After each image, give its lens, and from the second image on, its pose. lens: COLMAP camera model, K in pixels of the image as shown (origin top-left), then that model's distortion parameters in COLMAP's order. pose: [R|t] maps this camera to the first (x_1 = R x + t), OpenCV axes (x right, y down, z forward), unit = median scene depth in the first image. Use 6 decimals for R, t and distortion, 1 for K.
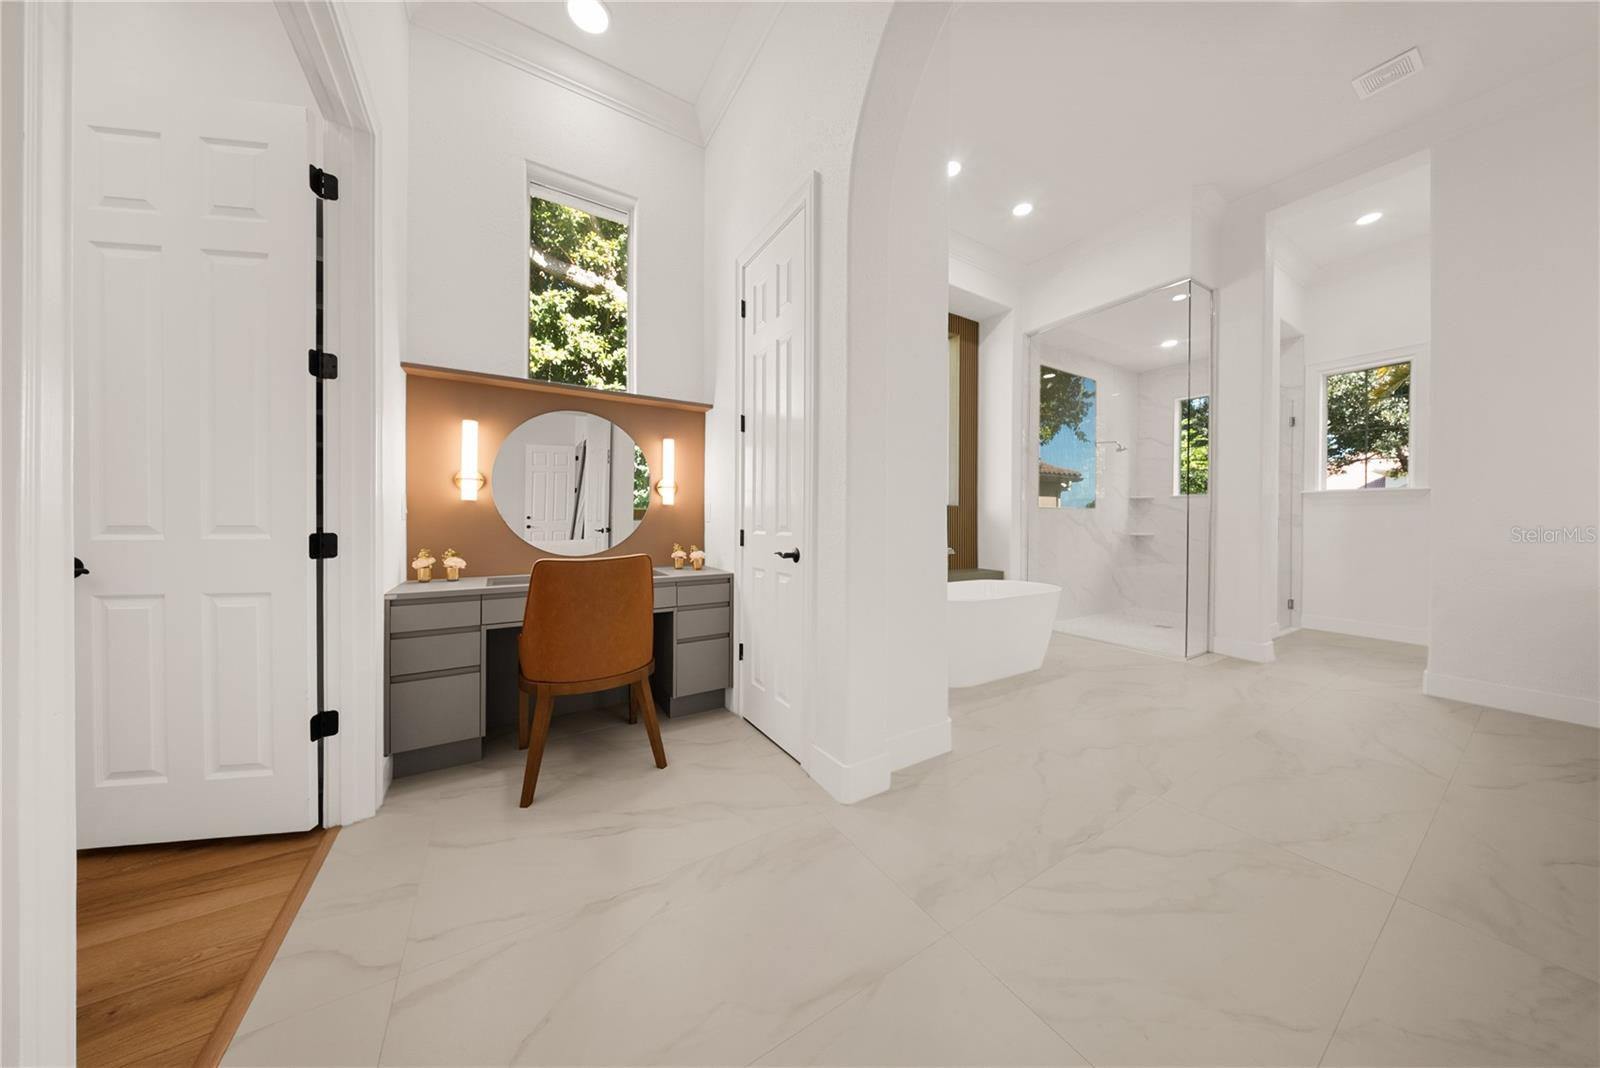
lens RADIAL K [[476.9, 0, 795.3], [0, 476.9, 524.5], [0, 0, 1]] dist [-0.007000, -0.000077]
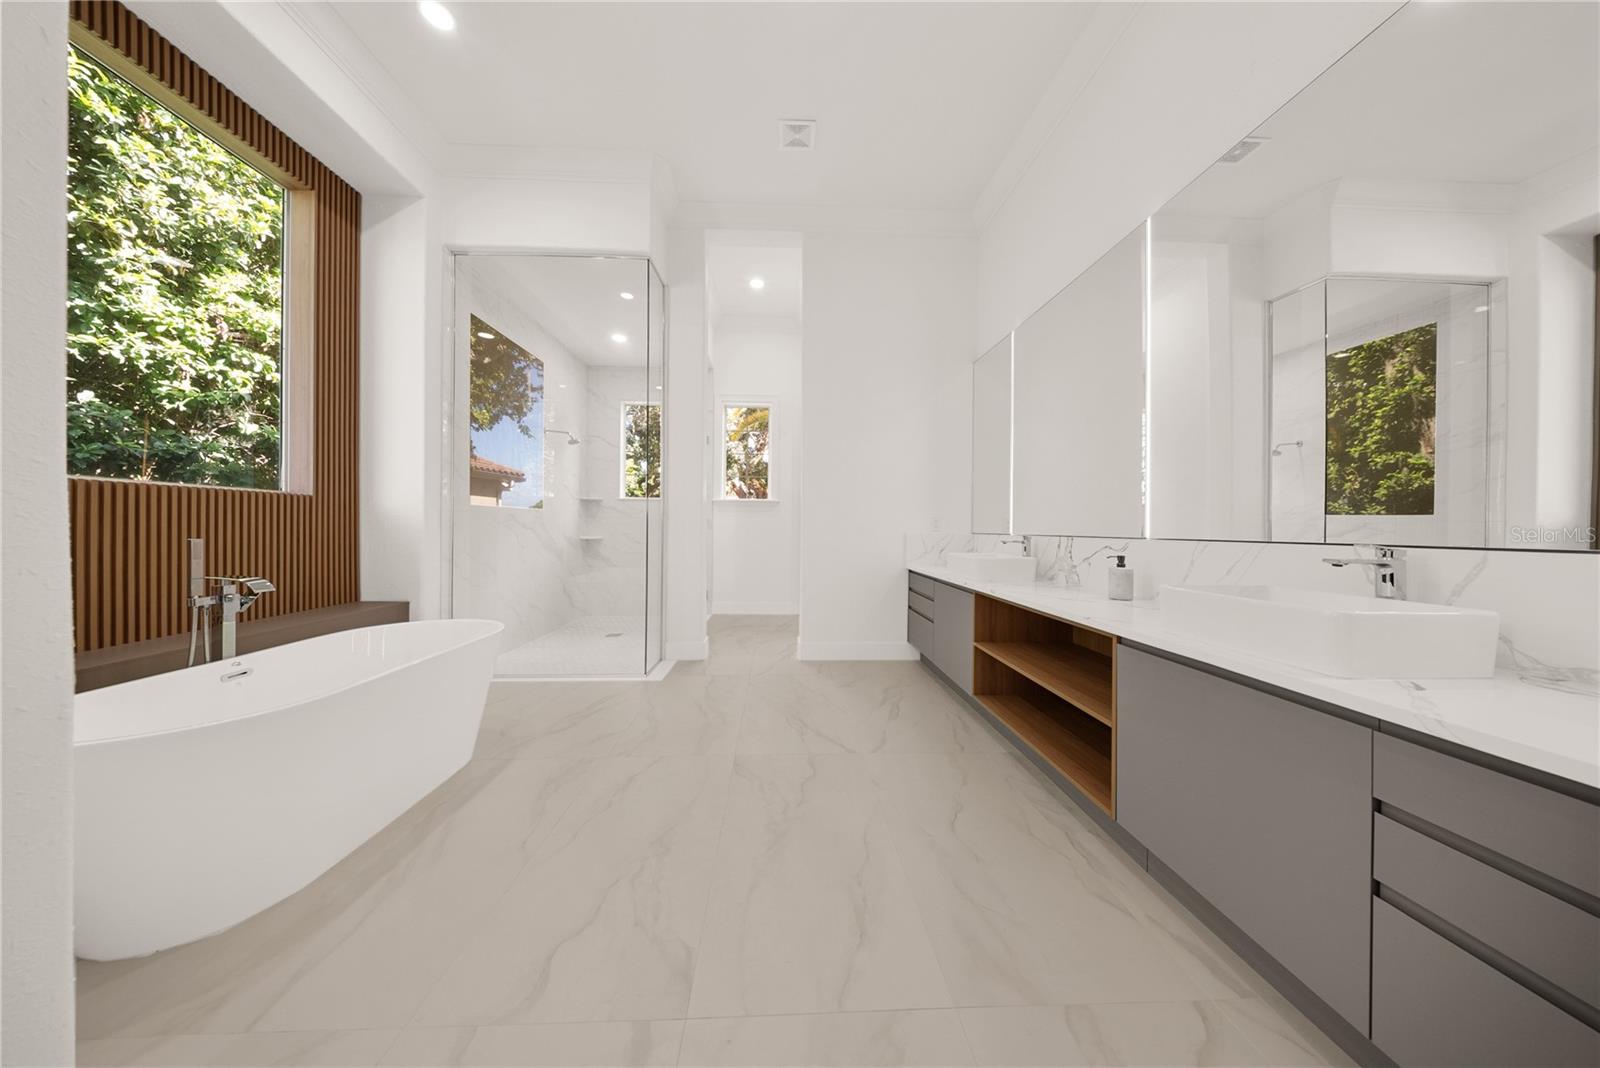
lens RADIAL K [[470.6, 0, 801.5], [0, 470.6, 525.0], [0, 0, 1]] dist [-0.004191, -0.000067]
pose [[0.474698, 0.002728, 0.880145, 0.119434], [0.004917, 0.999971, -0.005751, 0.002730], [-0.880135, 0.007057, 0.474671, 0.212079]]
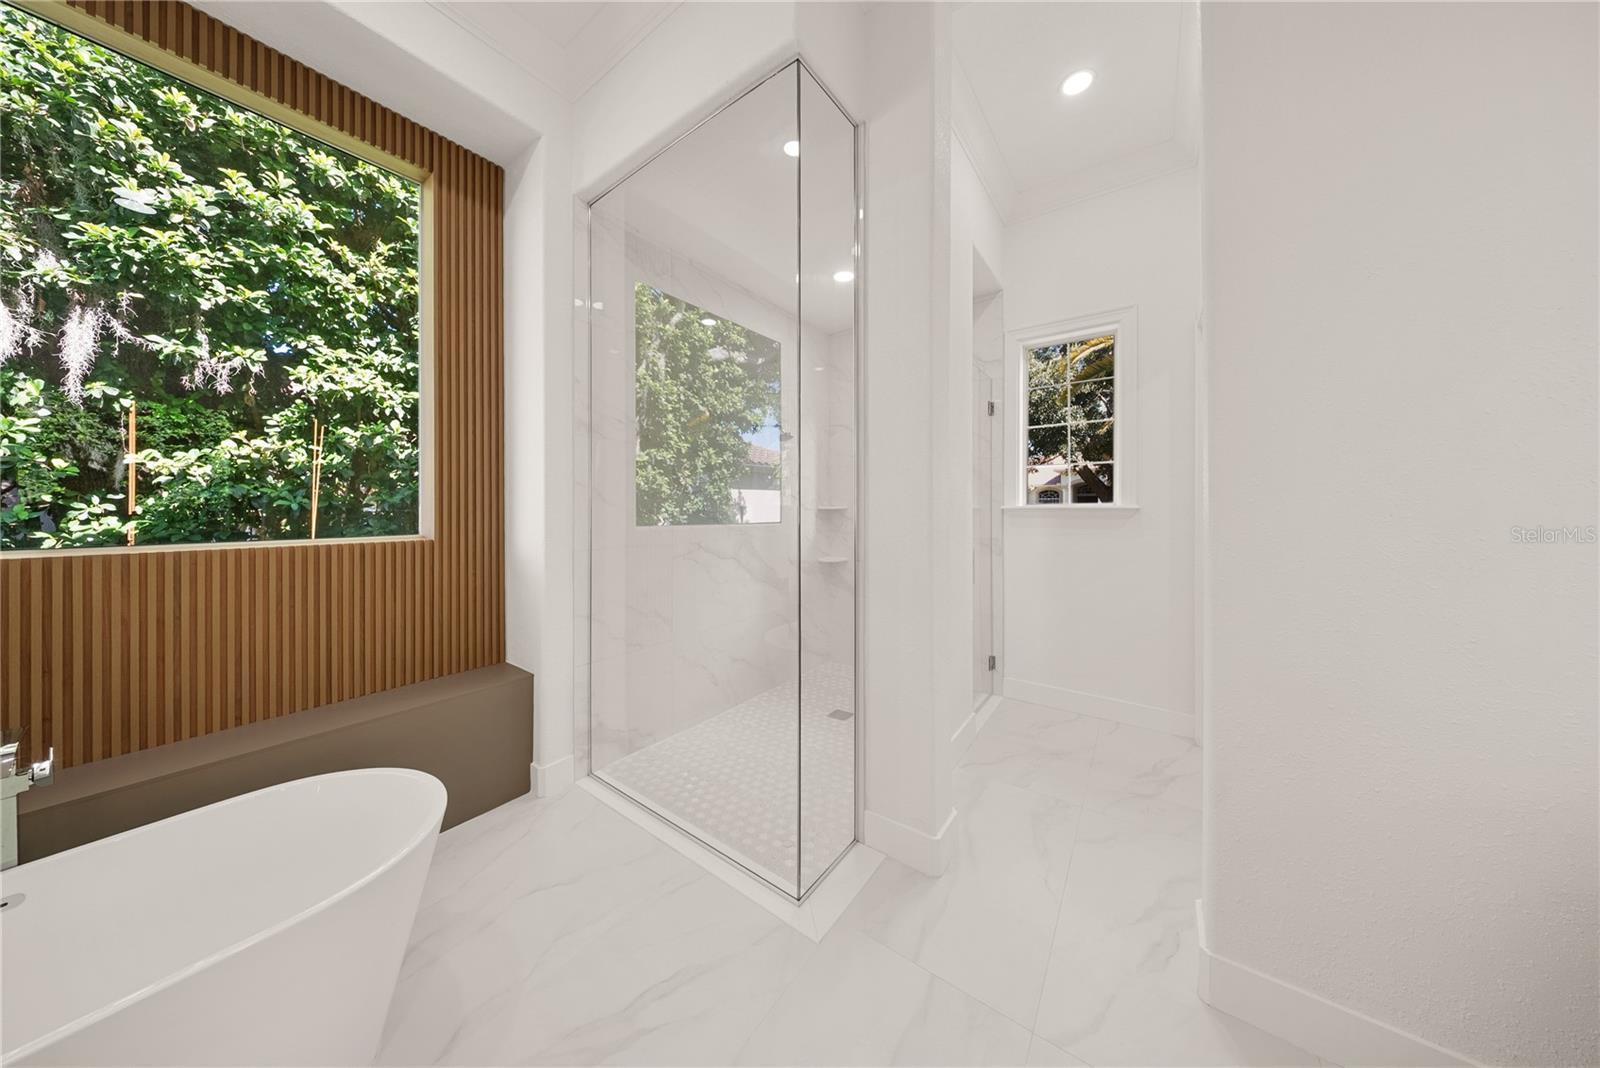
lens RADIAL K [[480.9, 0, 792.3], [0, 480.9, 510.2], [0, 0, 1]] dist [-0.006024, -0.000097]
pose [[0.924560, -0.006771, 0.380976, 0.437641], [0.007722, 0.999970, -0.000967, -0.059388], [-0.380958, 0.003836, 0.924584, 0.392616]]
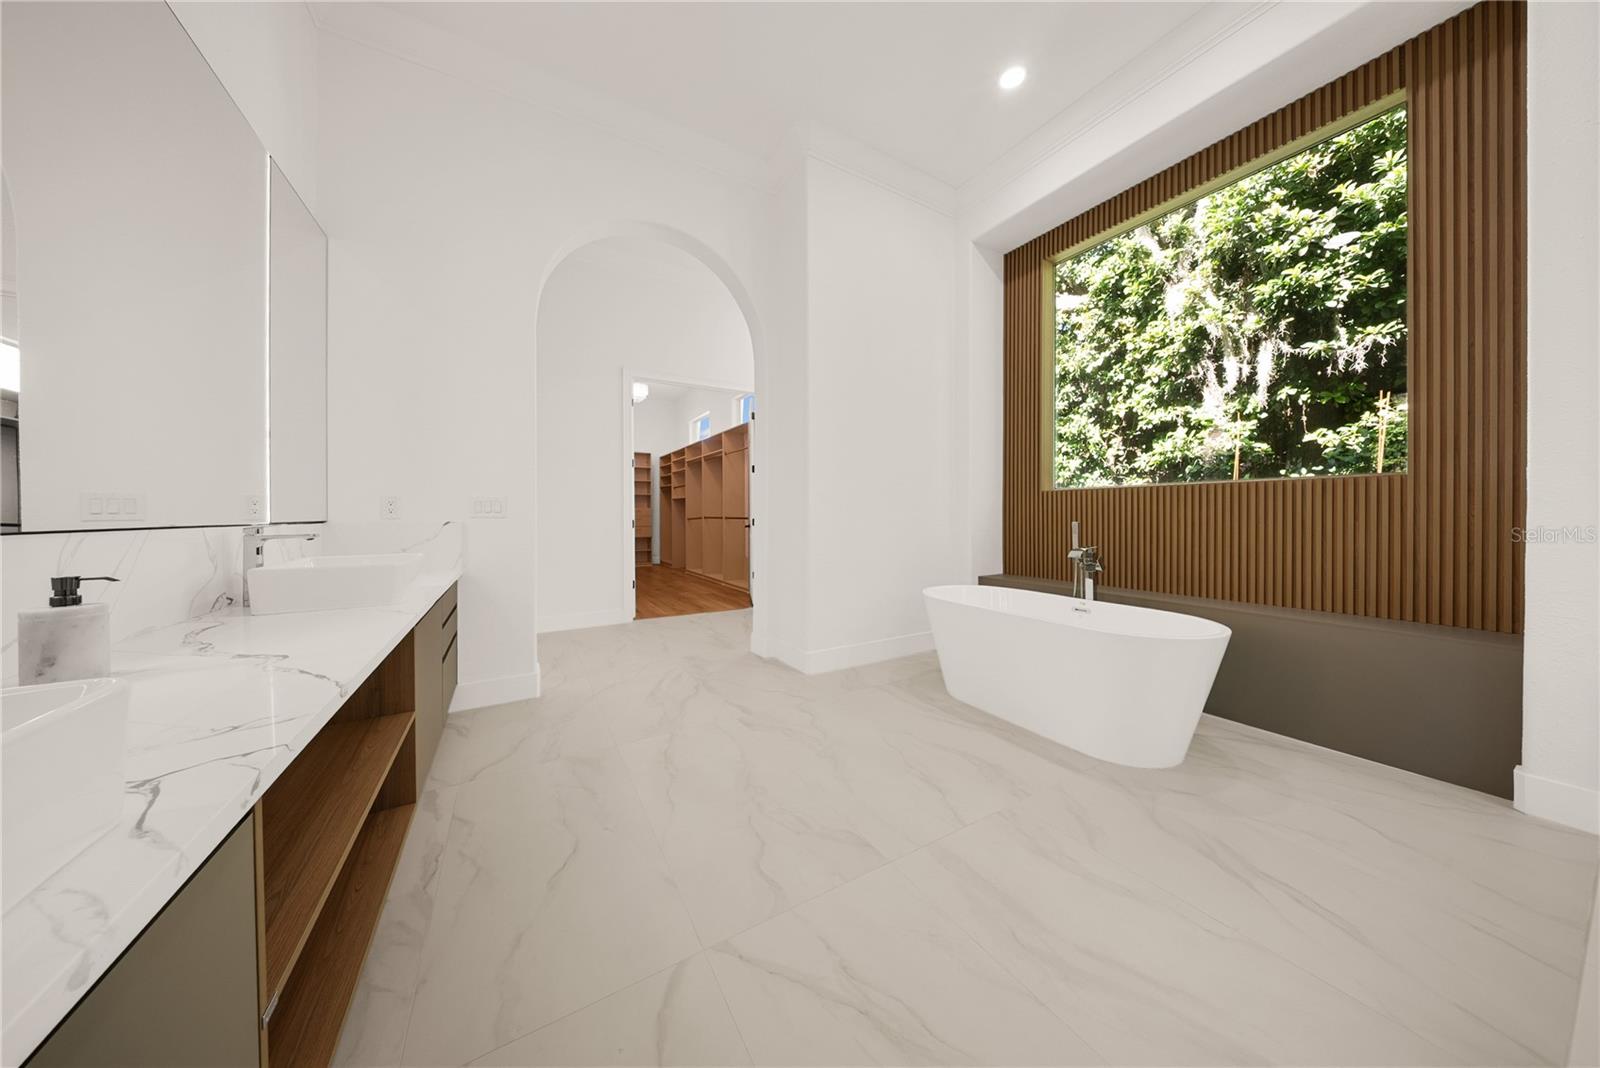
lens RADIAL K [[480.9, 0, 792.3], [0, 480.9, 510.2], [0, 0, 1]] dist [-0.006024, -0.000097]
pose [[-0.029102, -0.007938, -0.999545, 0.713531], [-0.009925, 0.999921, -0.007652, 0.002364], [0.999527, 0.009698, -0.029178, 0.404916]]
